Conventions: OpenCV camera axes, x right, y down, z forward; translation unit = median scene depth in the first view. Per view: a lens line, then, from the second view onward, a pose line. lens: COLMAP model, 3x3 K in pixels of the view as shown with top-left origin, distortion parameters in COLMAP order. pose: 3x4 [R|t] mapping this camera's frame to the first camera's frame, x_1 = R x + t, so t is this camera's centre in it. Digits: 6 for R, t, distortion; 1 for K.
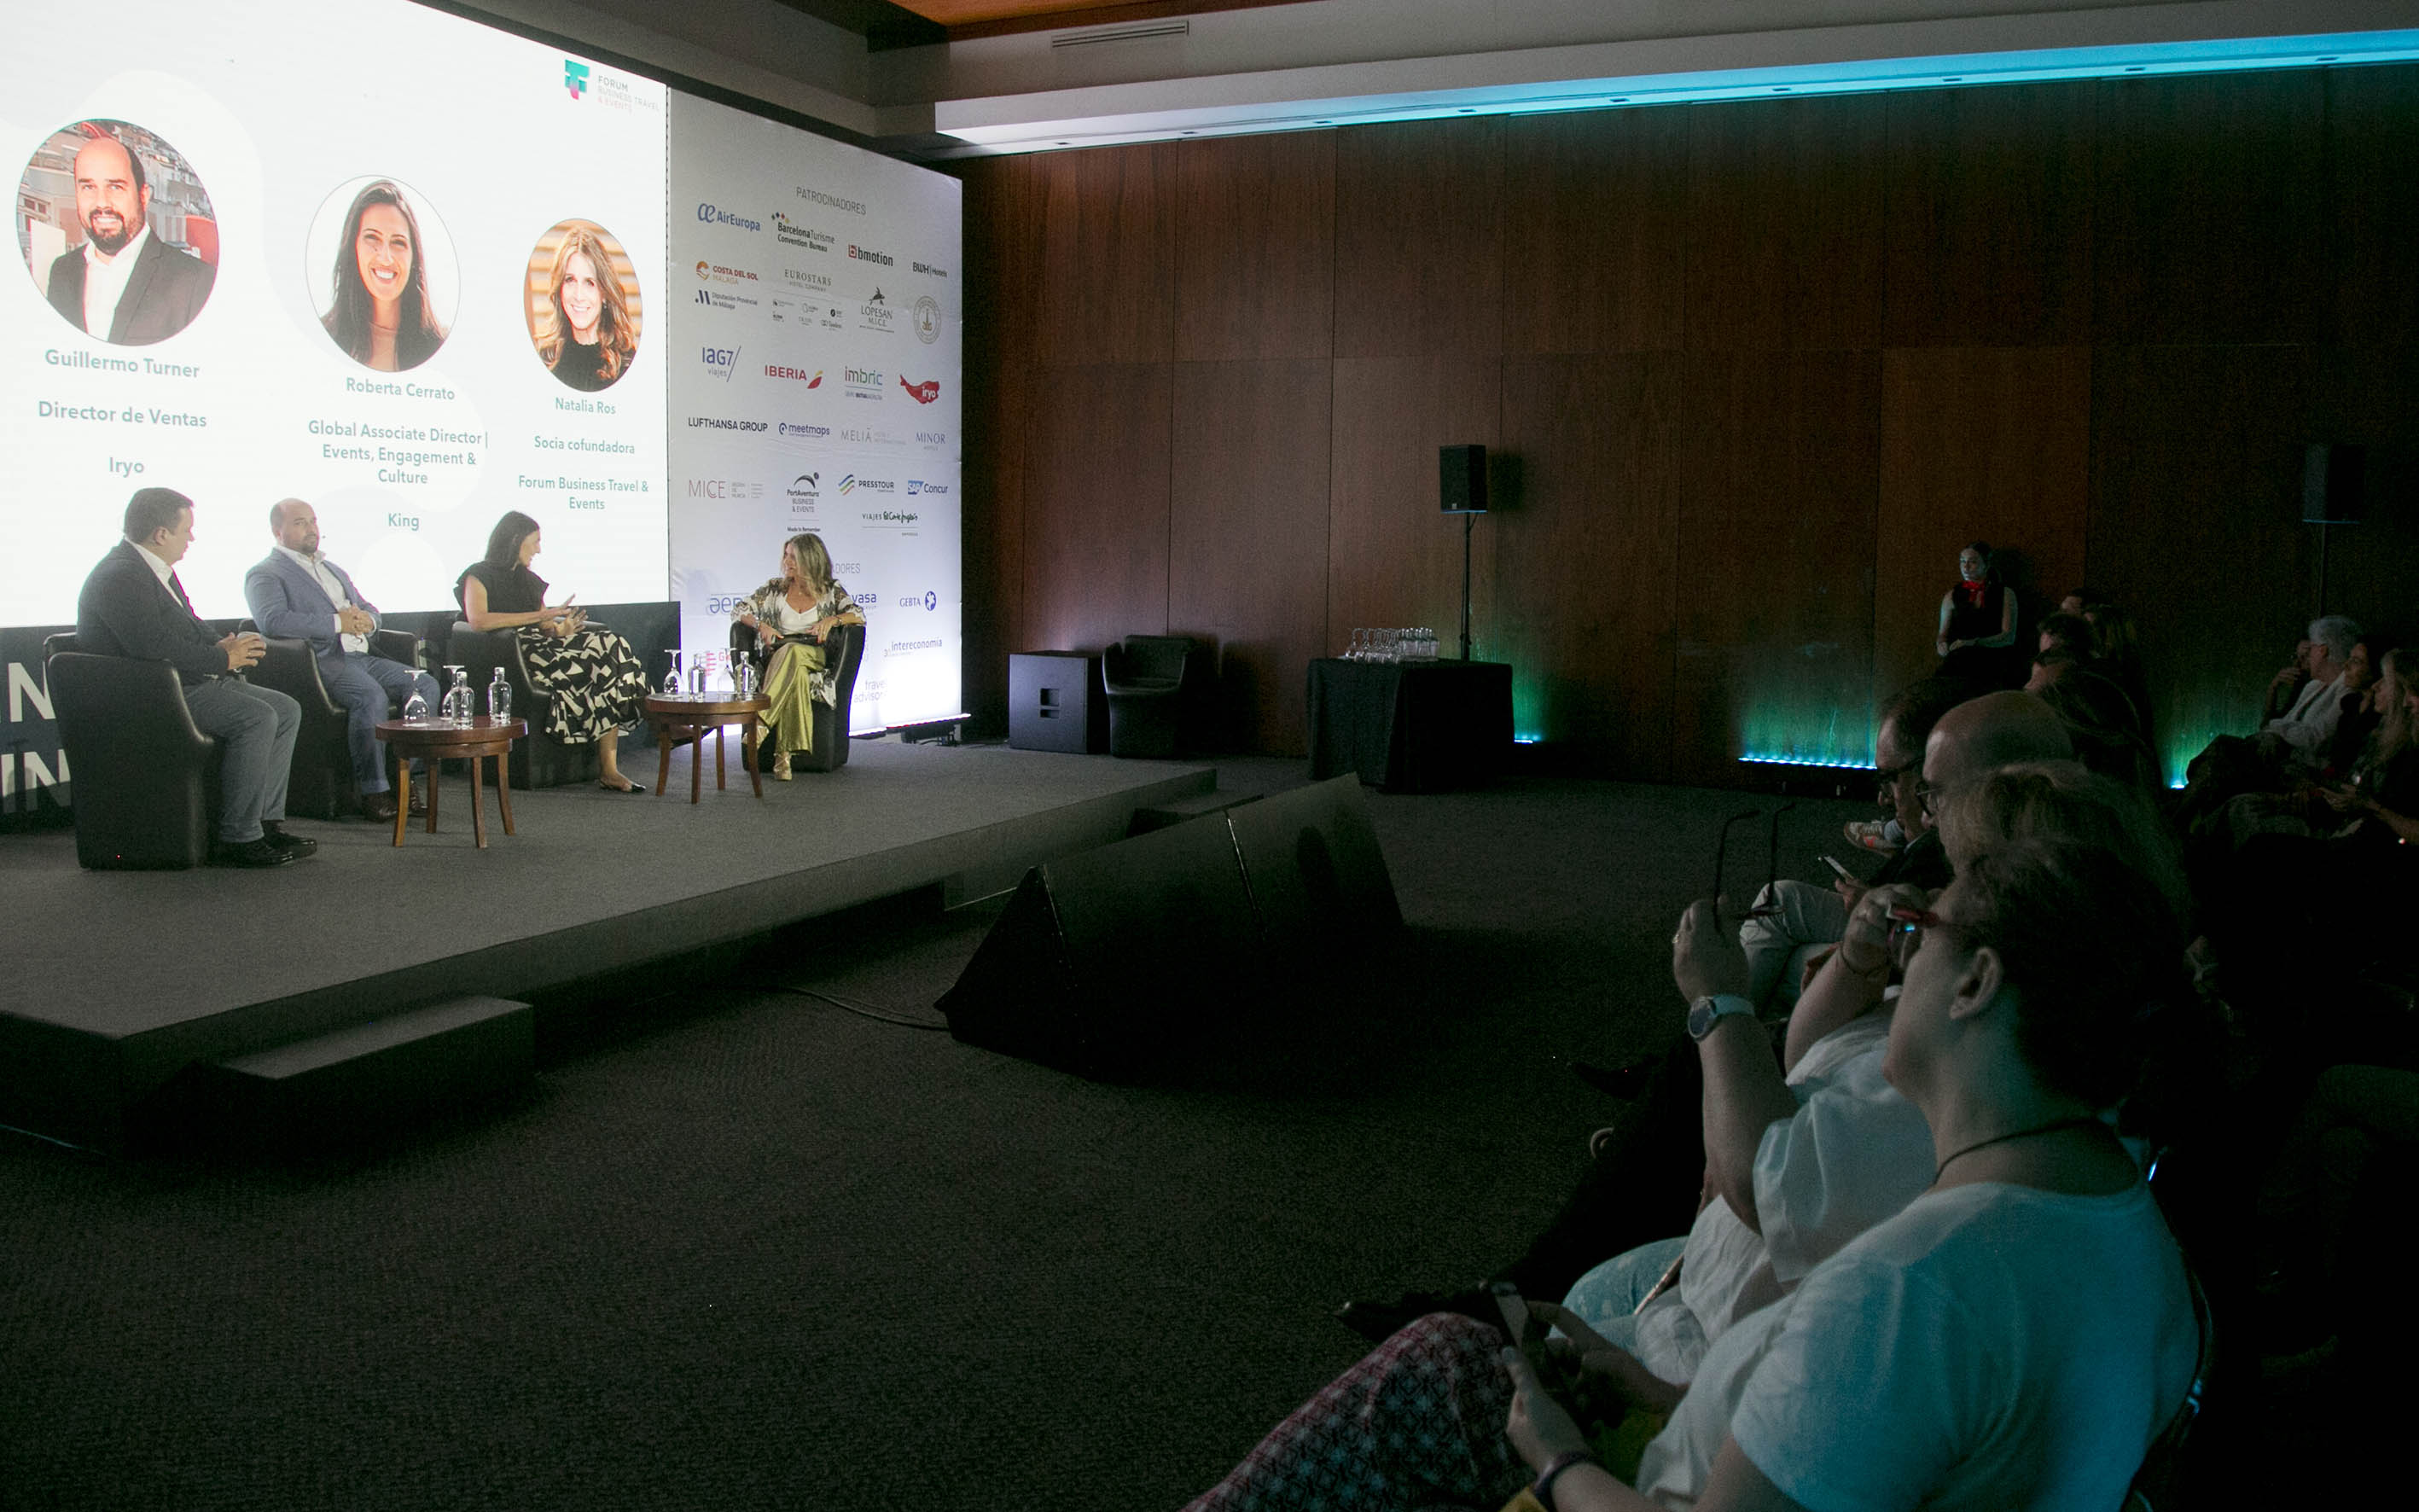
lens RADIAL K [[1772.7, 0, 1211.7], [0, 1772.7, 659.1], [0, 0, 1]] dist [-0.087992, 0.002225]
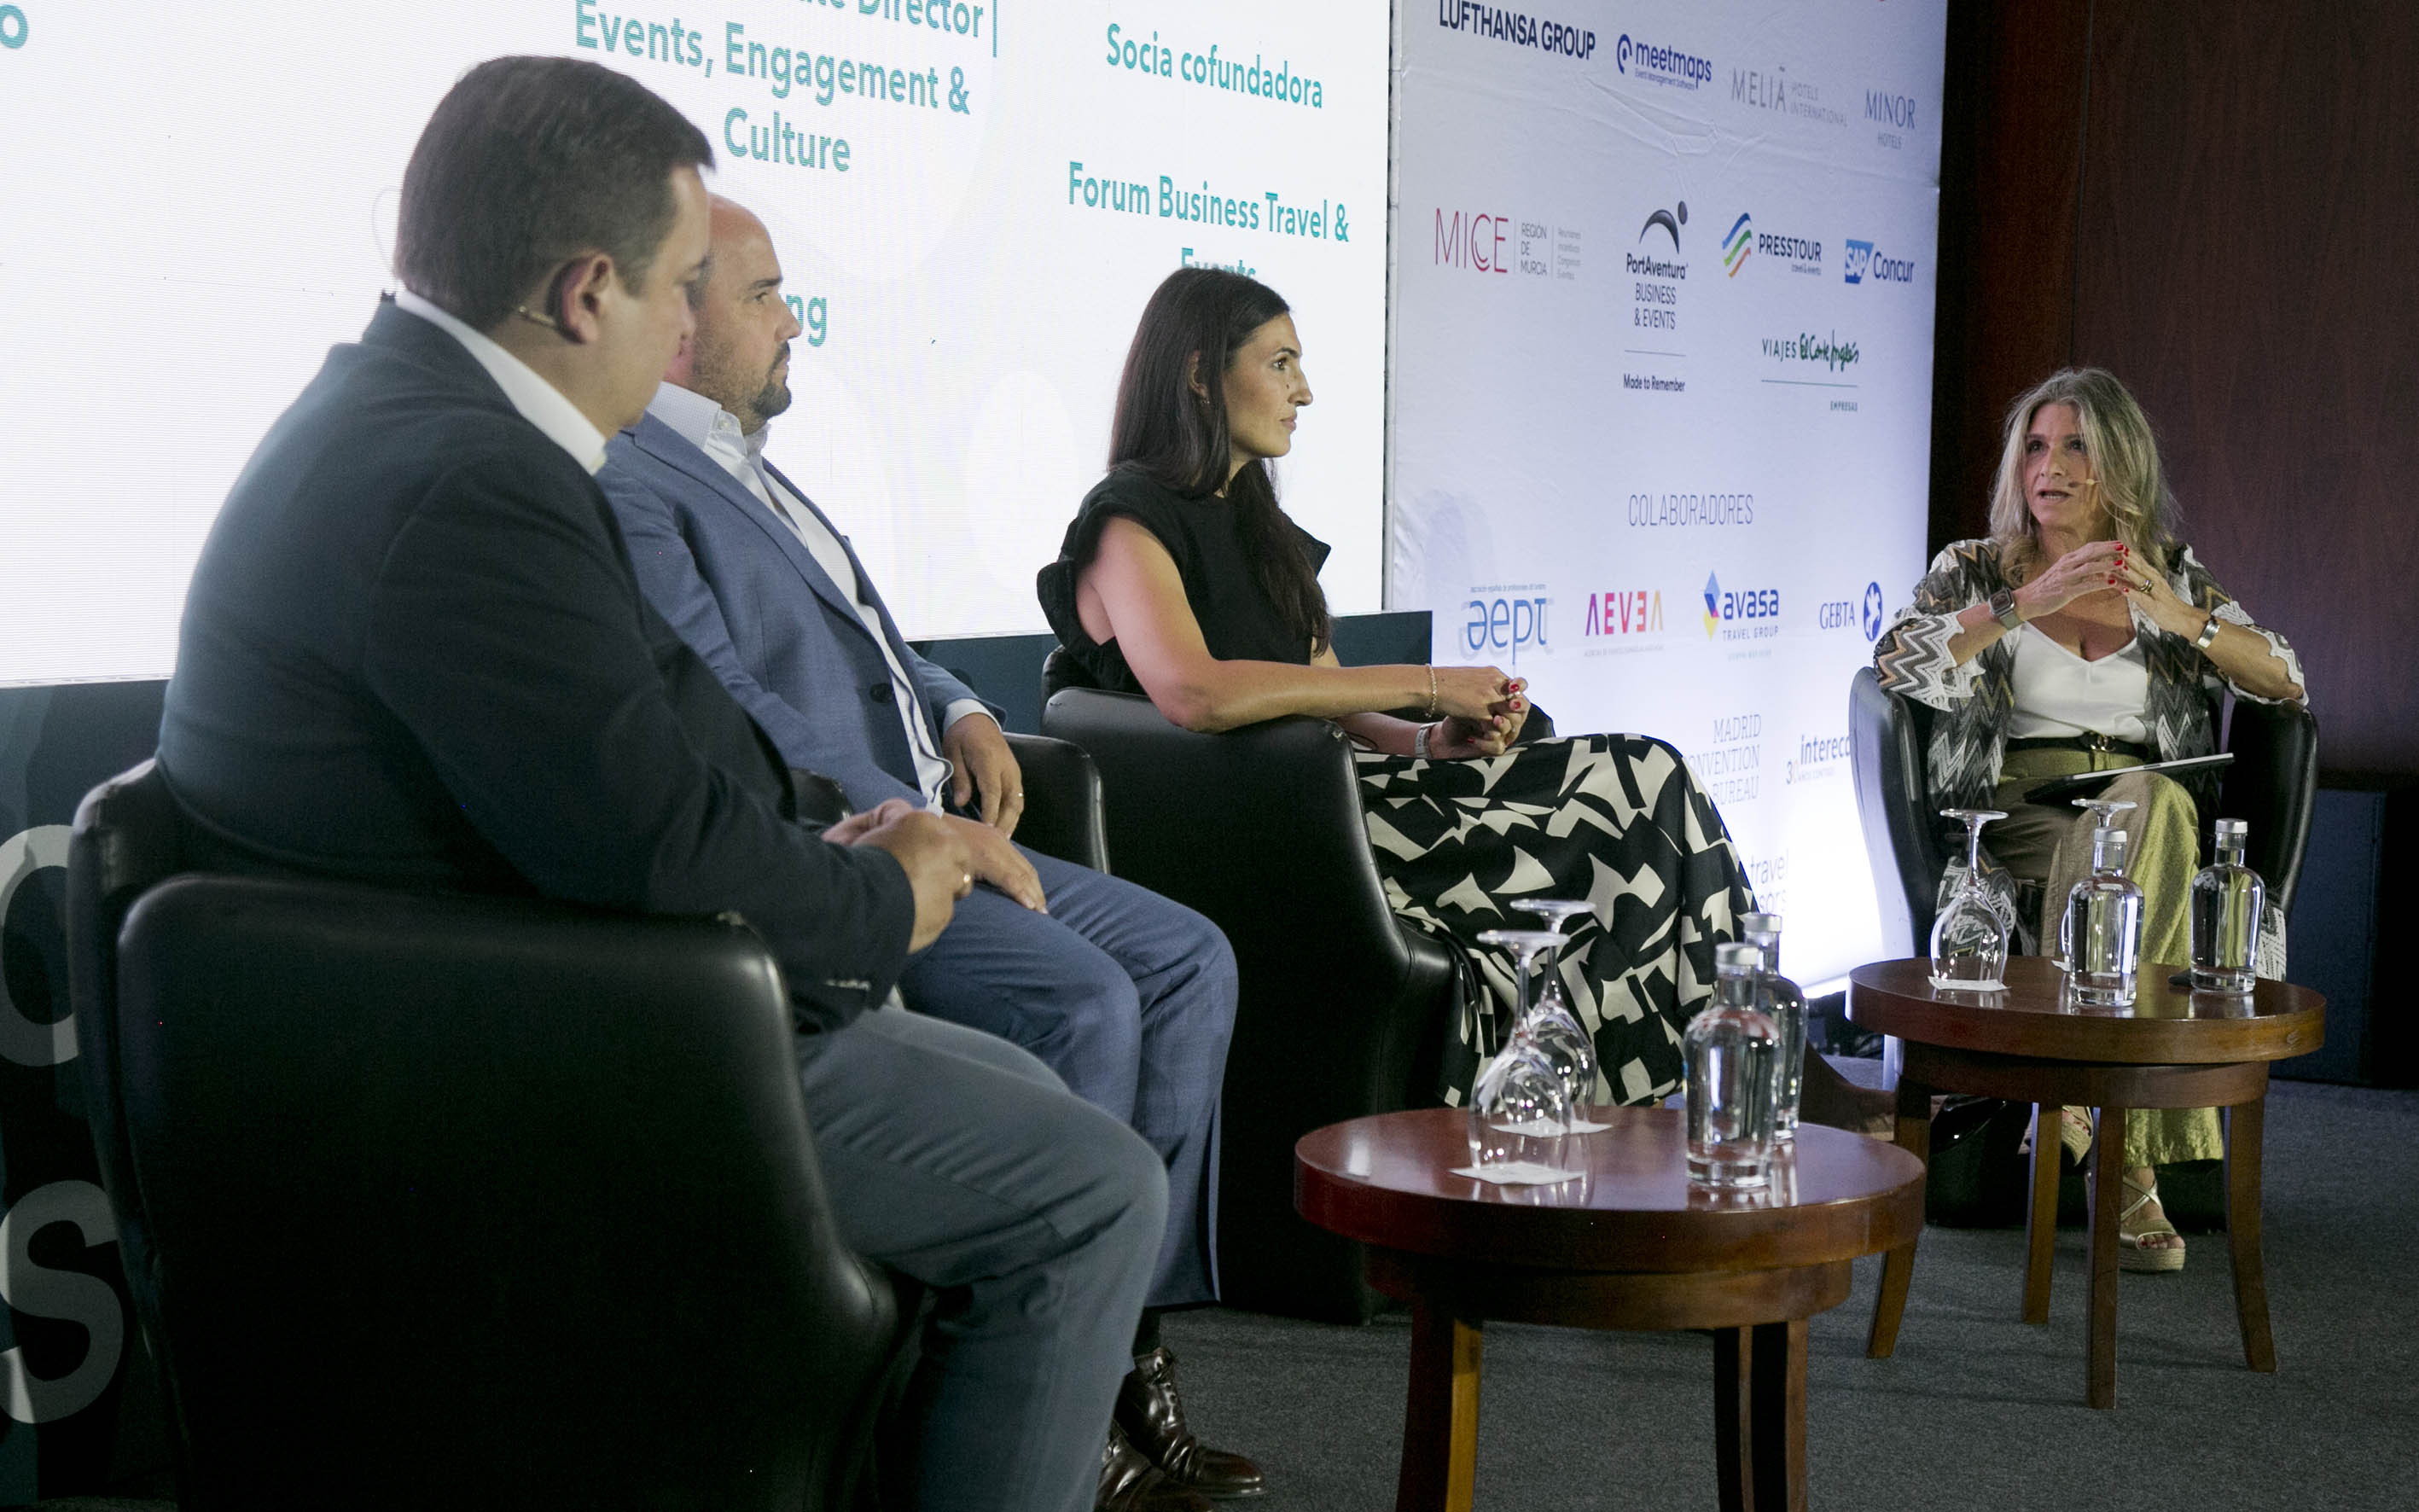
lens RADIAL K [[4080.7, 0, 1209.5], [0, 4080.7, 756.0], [0, 0, 1]] dist [0.312948, -0.014640]
pose [[0.998298, 0.024141, -0.053079, -0.378712], [-0.023724, 0.999683, 0.008472, -0.016589], [0.053267, -0.007199, 0.998554, 0.375040]]
